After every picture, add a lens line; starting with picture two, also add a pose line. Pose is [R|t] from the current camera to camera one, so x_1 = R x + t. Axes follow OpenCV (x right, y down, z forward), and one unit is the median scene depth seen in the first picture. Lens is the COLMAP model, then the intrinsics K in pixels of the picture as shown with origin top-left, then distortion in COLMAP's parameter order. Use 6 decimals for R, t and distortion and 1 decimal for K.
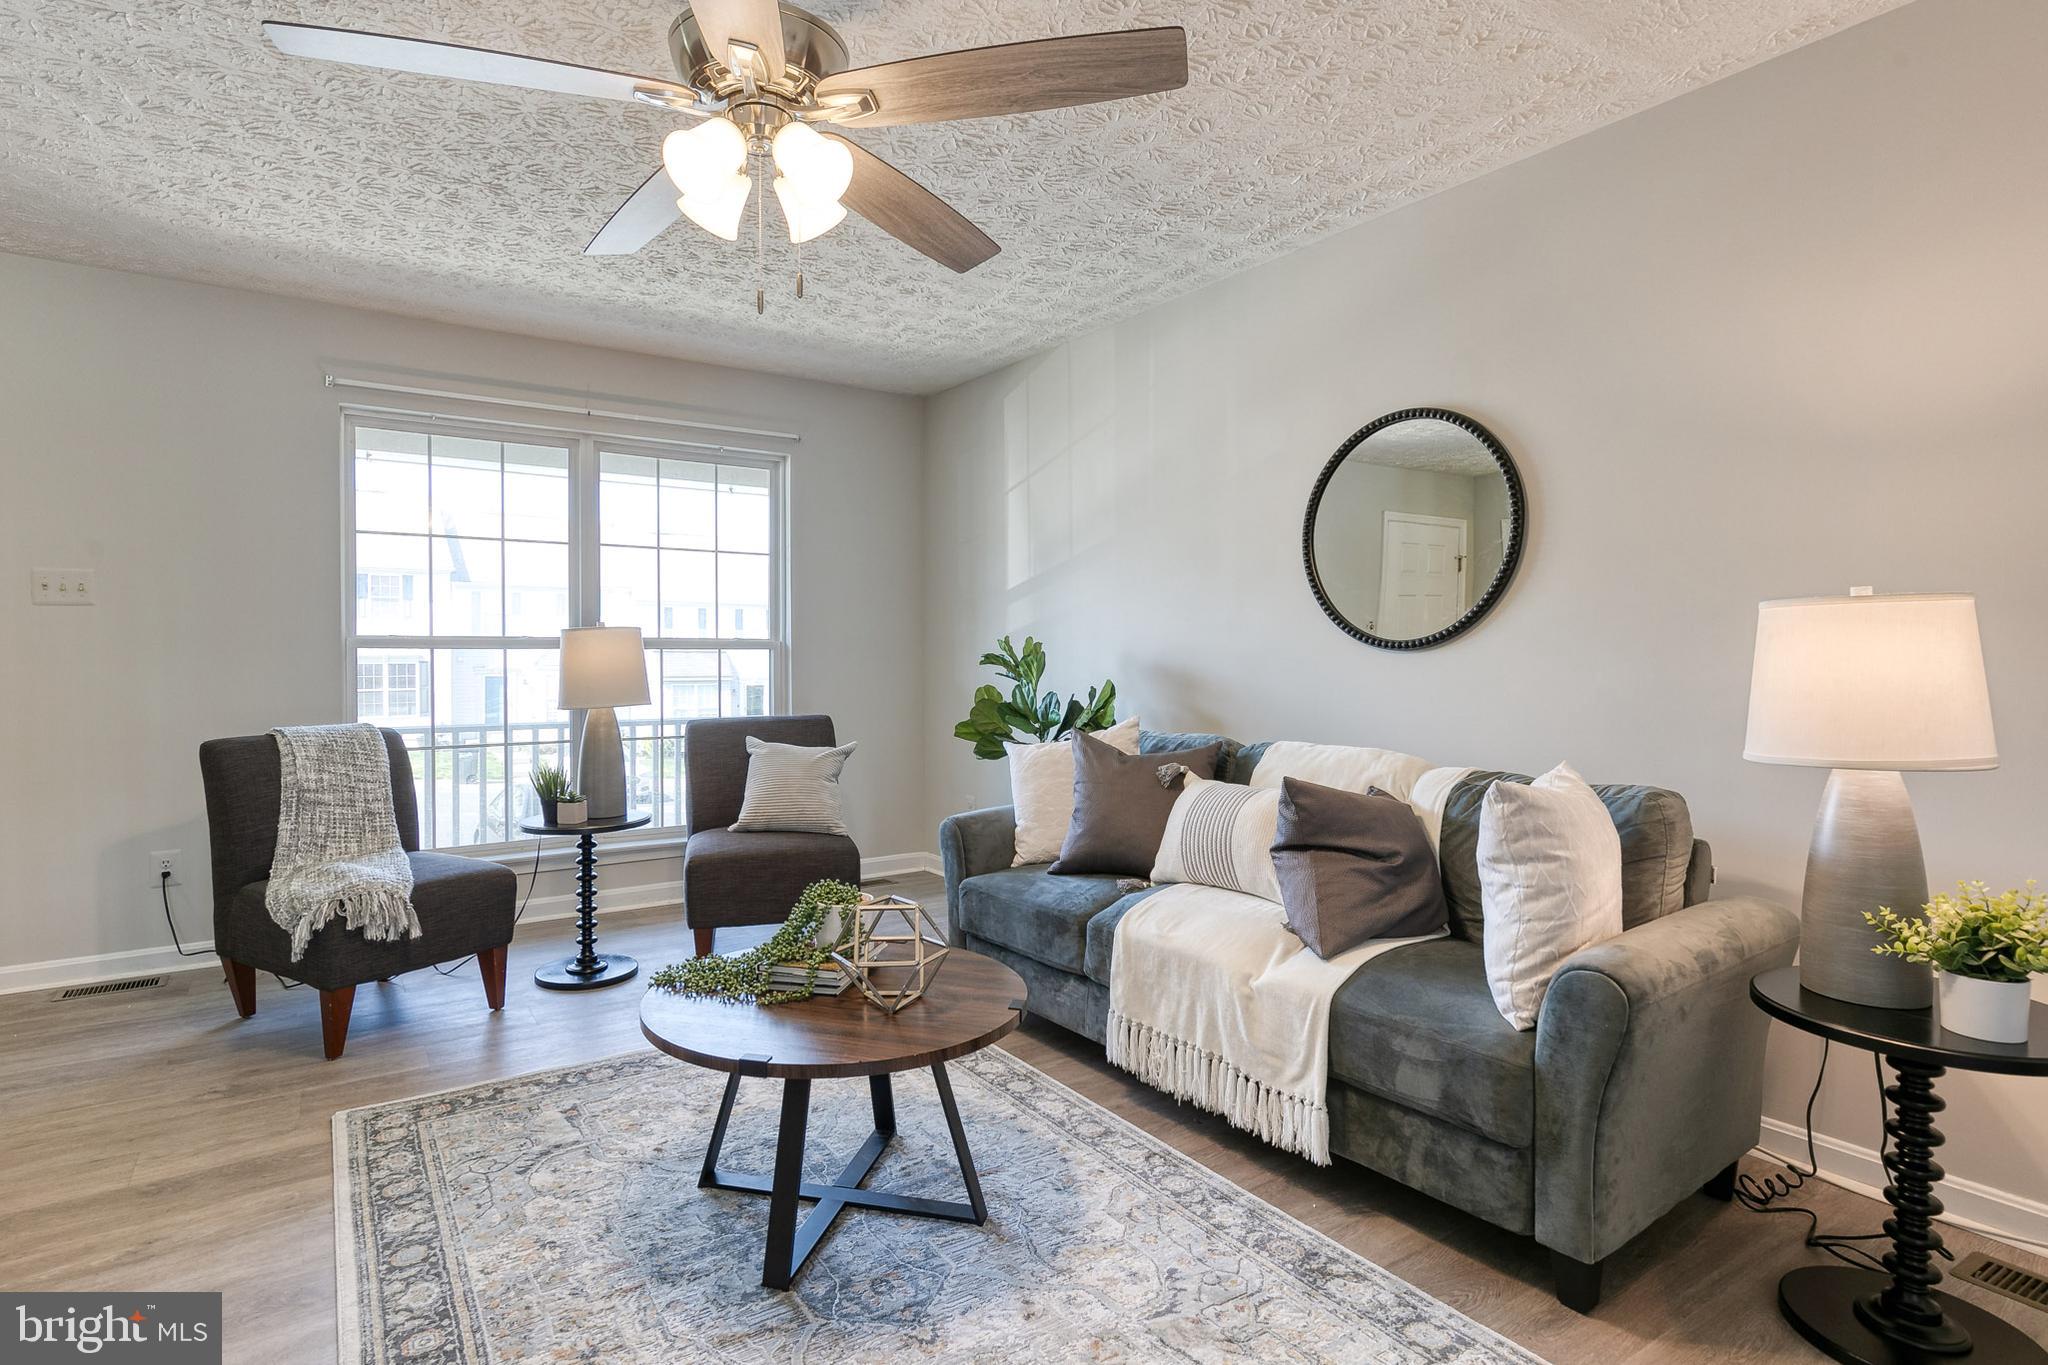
lens RADIAL K [[1035.9, 0, 960.9], [0, 1035.9, 666.7], [0, 0, 1]] dist [0.011004, -0.000914]
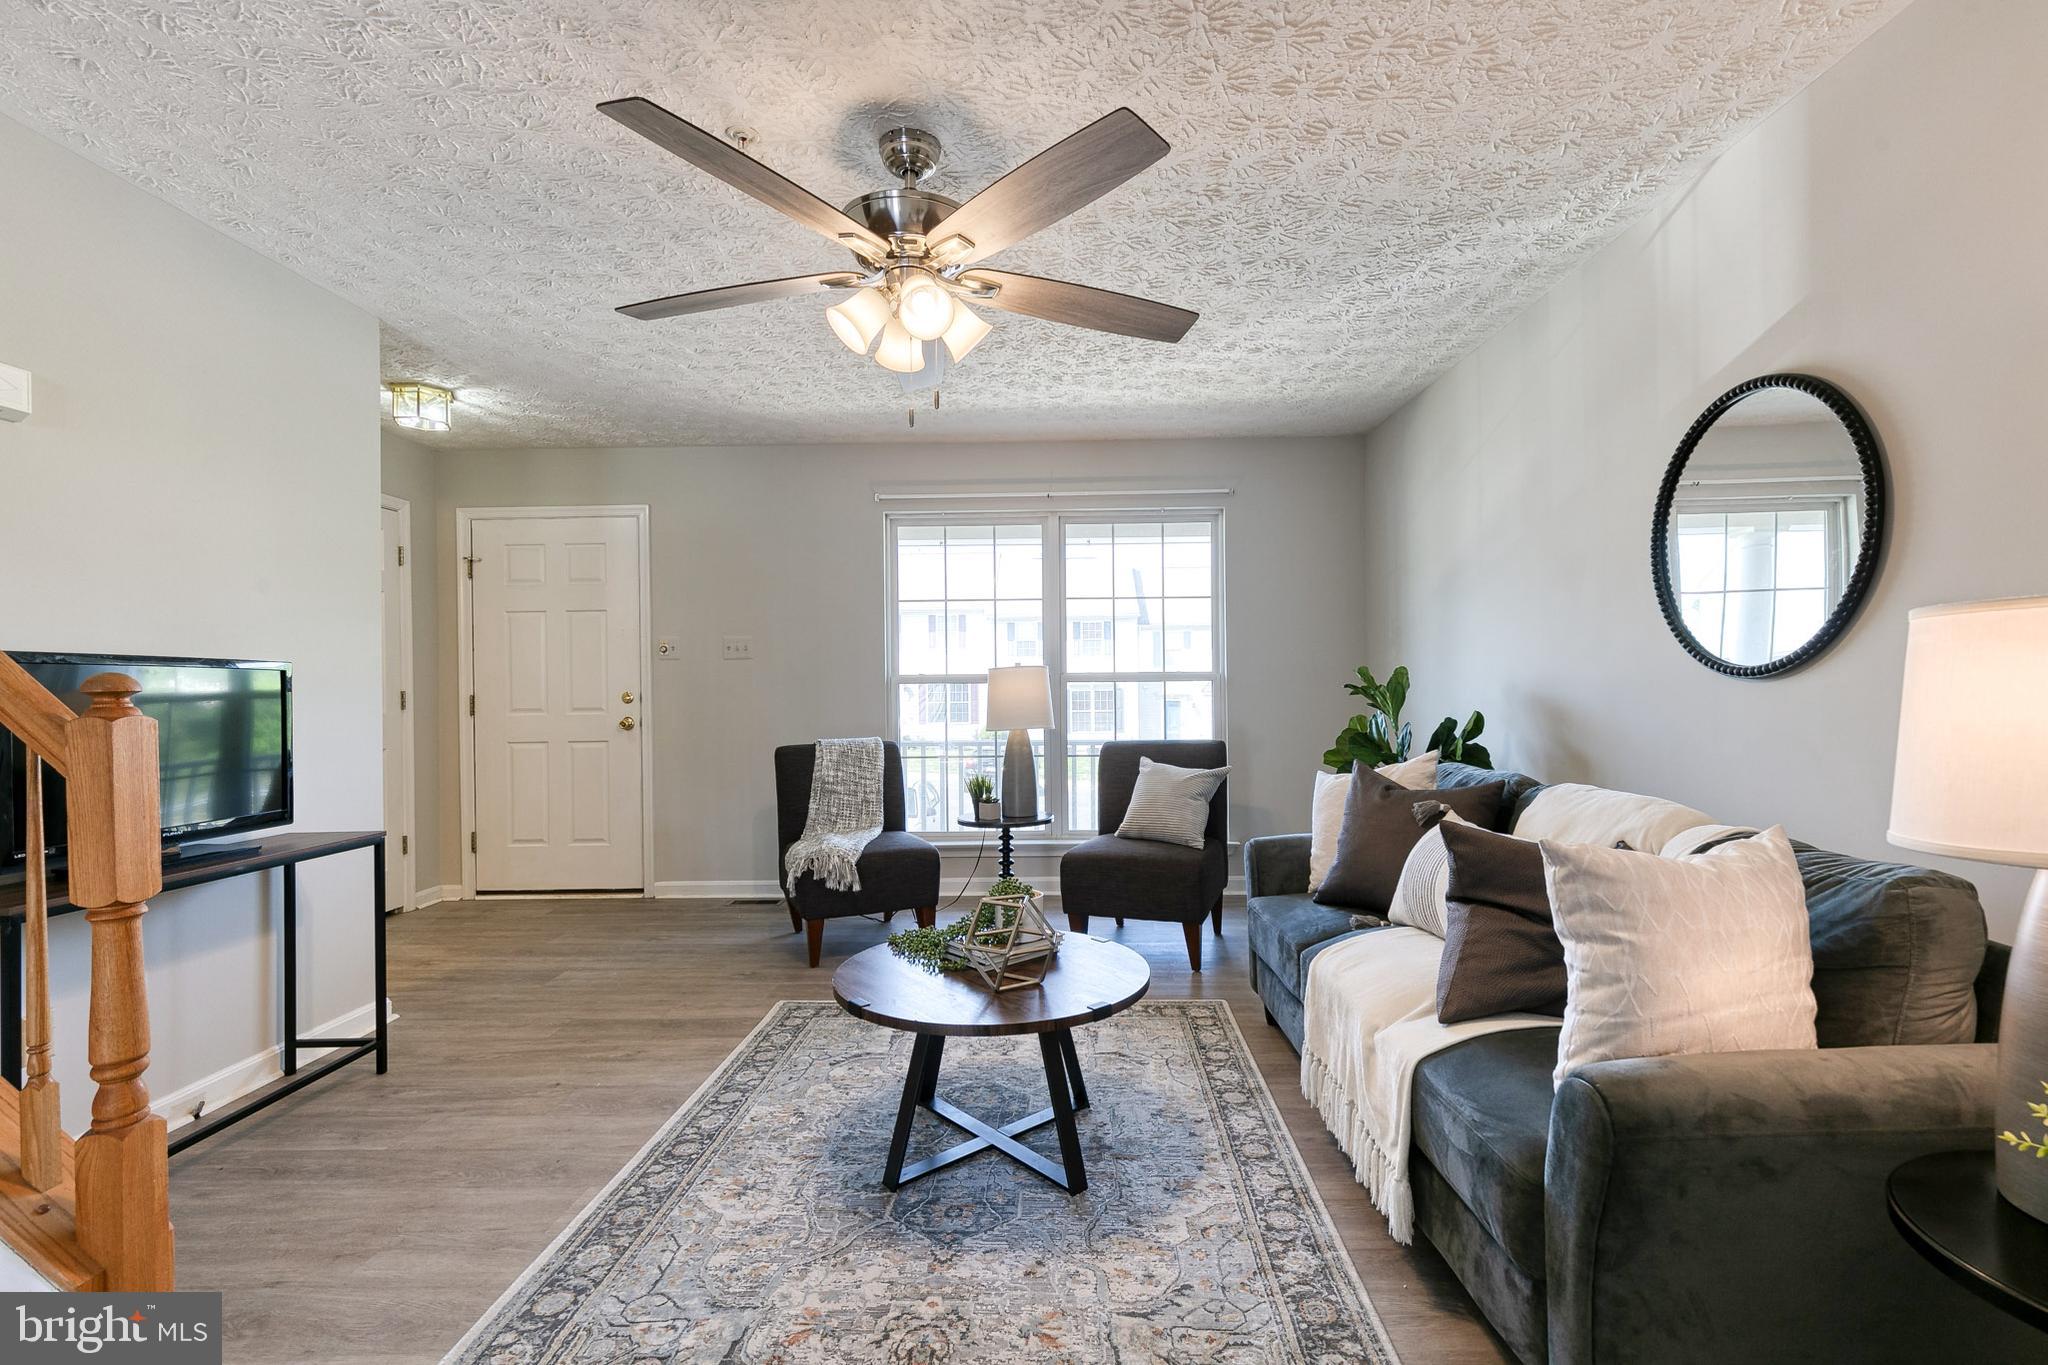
lens RADIAL K [[929.1, 0, 1037.3], [0, 929.1, 682.0], [0, 0, 1]] dist [0.010633, -0.000750]
pose [[0.828740, -0.009890, -0.559547, 0.446951], [0.003818, 0.999920, -0.012019, -0.007560], [0.559621, 0.007824, 0.828712, 0.105058]]
